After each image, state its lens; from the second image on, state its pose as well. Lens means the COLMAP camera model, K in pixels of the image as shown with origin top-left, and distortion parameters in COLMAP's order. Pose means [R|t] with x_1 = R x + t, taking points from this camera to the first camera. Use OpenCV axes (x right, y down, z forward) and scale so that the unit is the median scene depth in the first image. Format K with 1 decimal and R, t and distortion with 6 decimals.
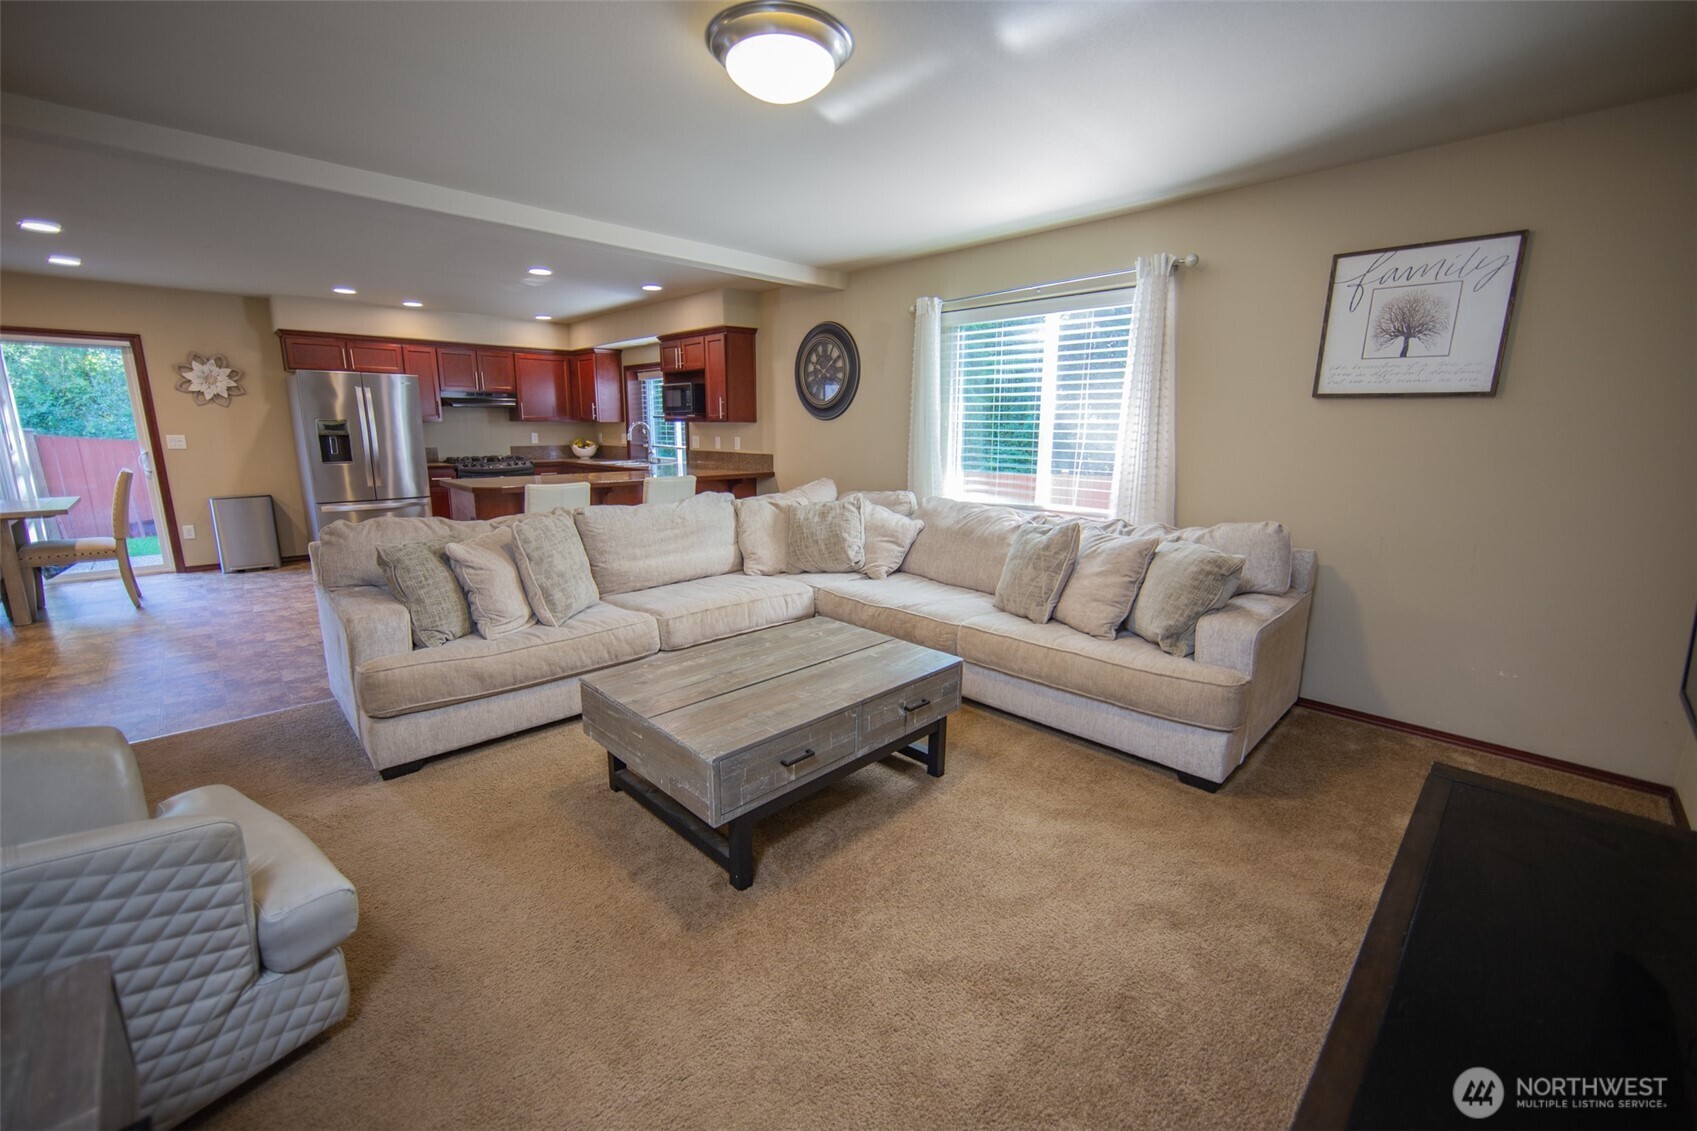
lens RADIAL K [[671.8, 0, 843.5], [0, 671.8, 558.6], [0, 0, 1]] dist [-0.002891, -0.000043]
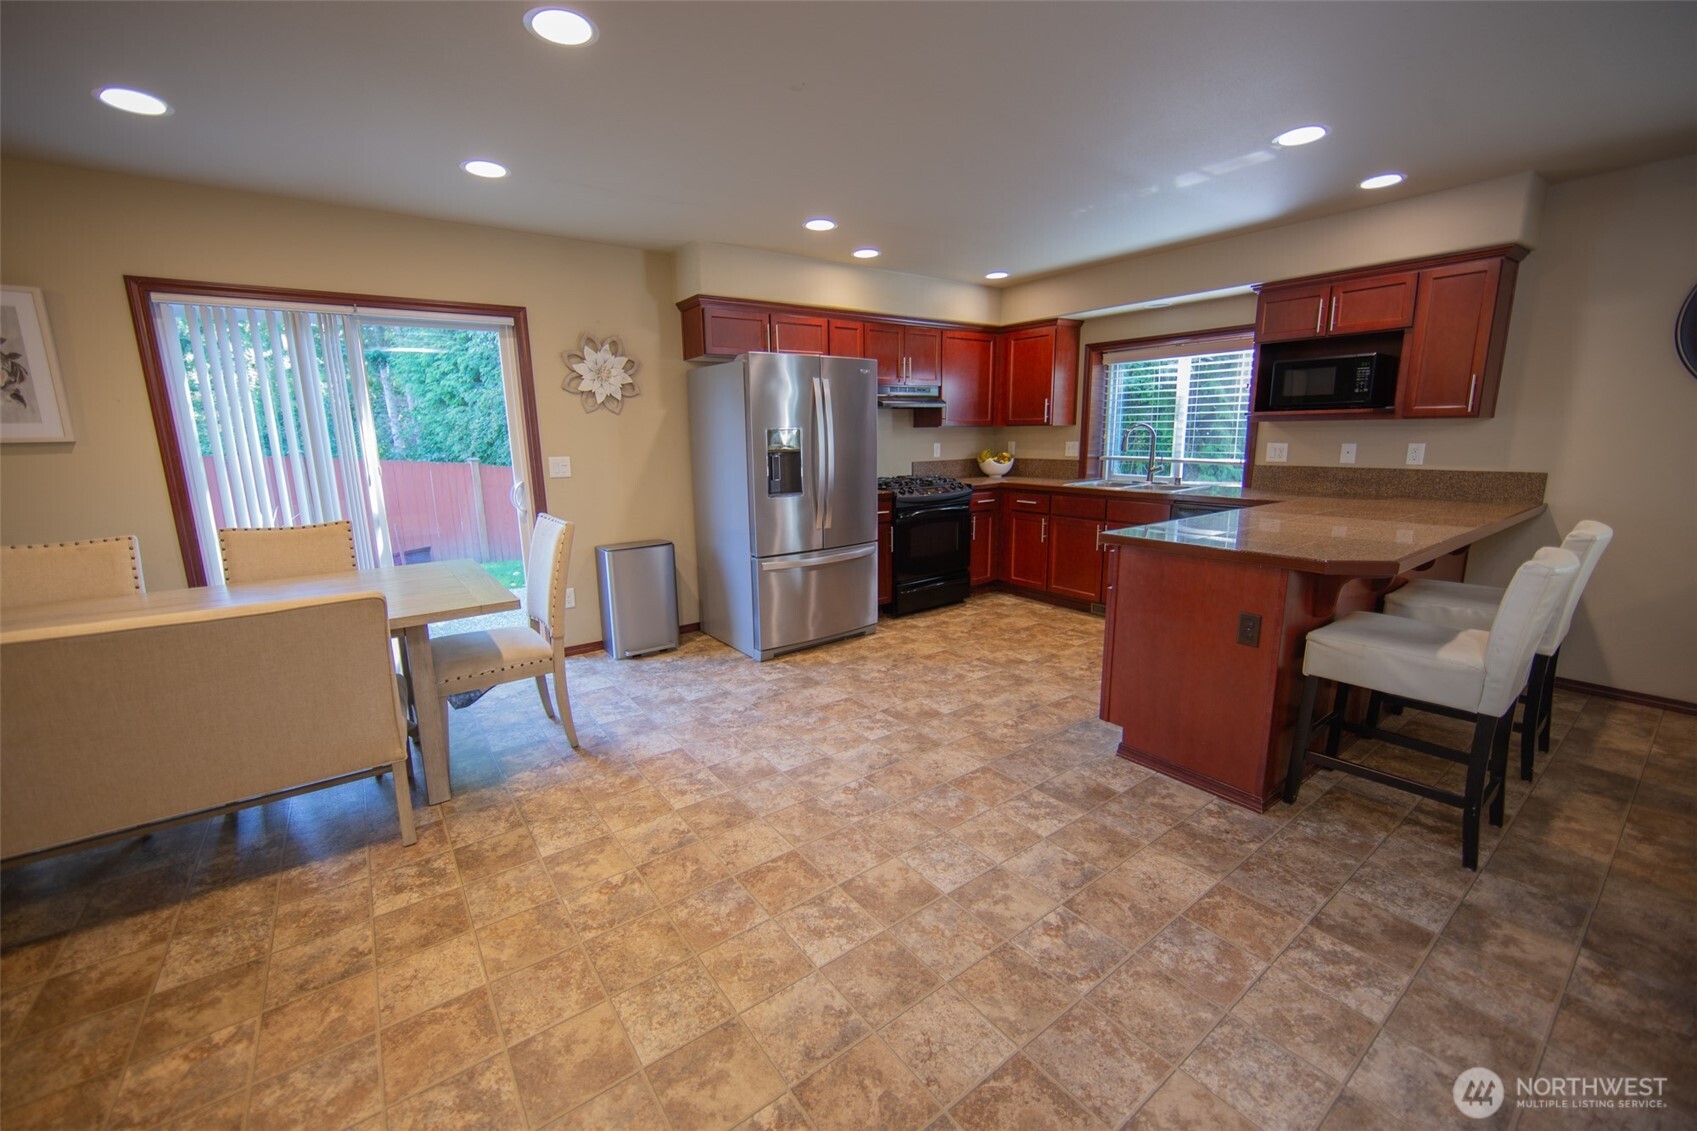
lens RADIAL K [[671.8, 0, 843.5], [0, 671.8, 558.6], [0, 0, 1]] dist [-0.002891, -0.000043]
pose [[0.990193, 0.003217, -0.139672, -0.643662], [-0.004527, 0.999949, -0.009069, -0.079780], [0.139636, 0.009612, 0.990156, 0.384591]]
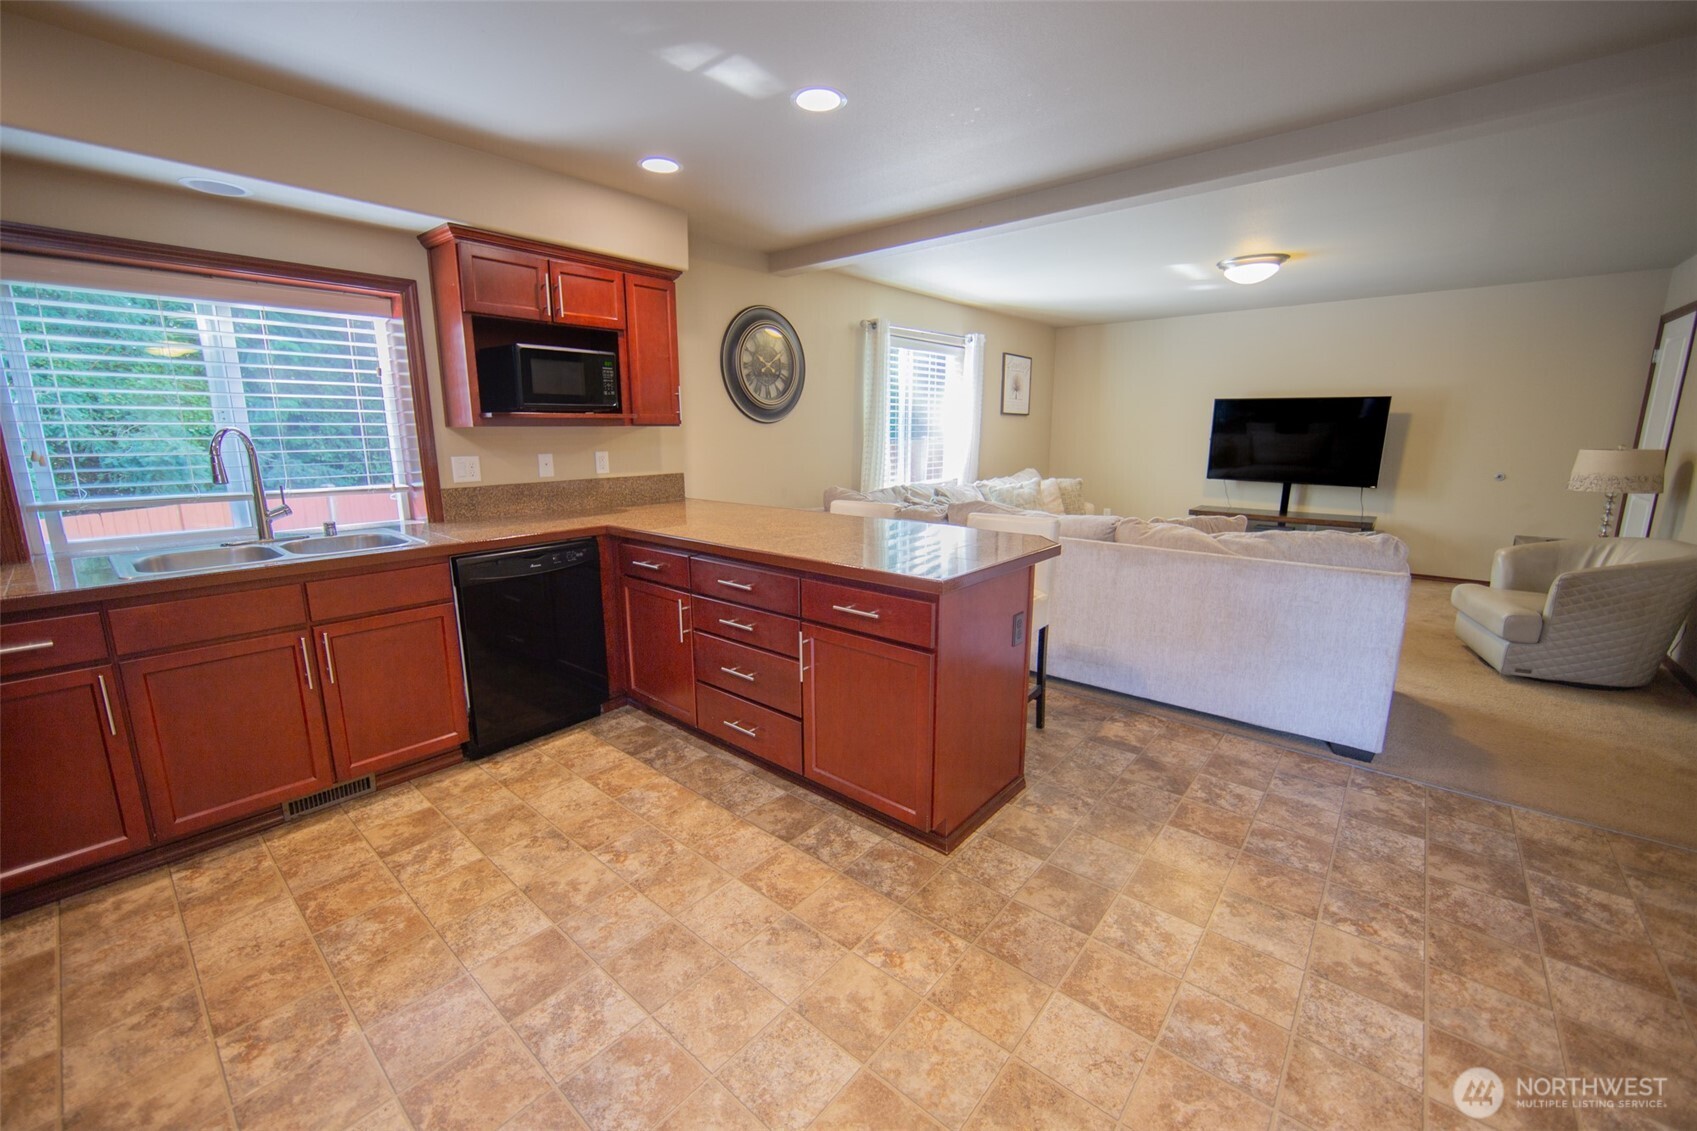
lens RADIAL K [[671.8, 0, 843.5], [0, 671.8, 558.6], [0, 0, 1]] dist [-0.002891, -0.000043]
pose [[-0.082704, -0.193398, 0.977628, -0.845484], [0.199981, 0.957814, 0.206396, -0.190090], [-0.976303, 0.212577, -0.040540, 0.935795]]
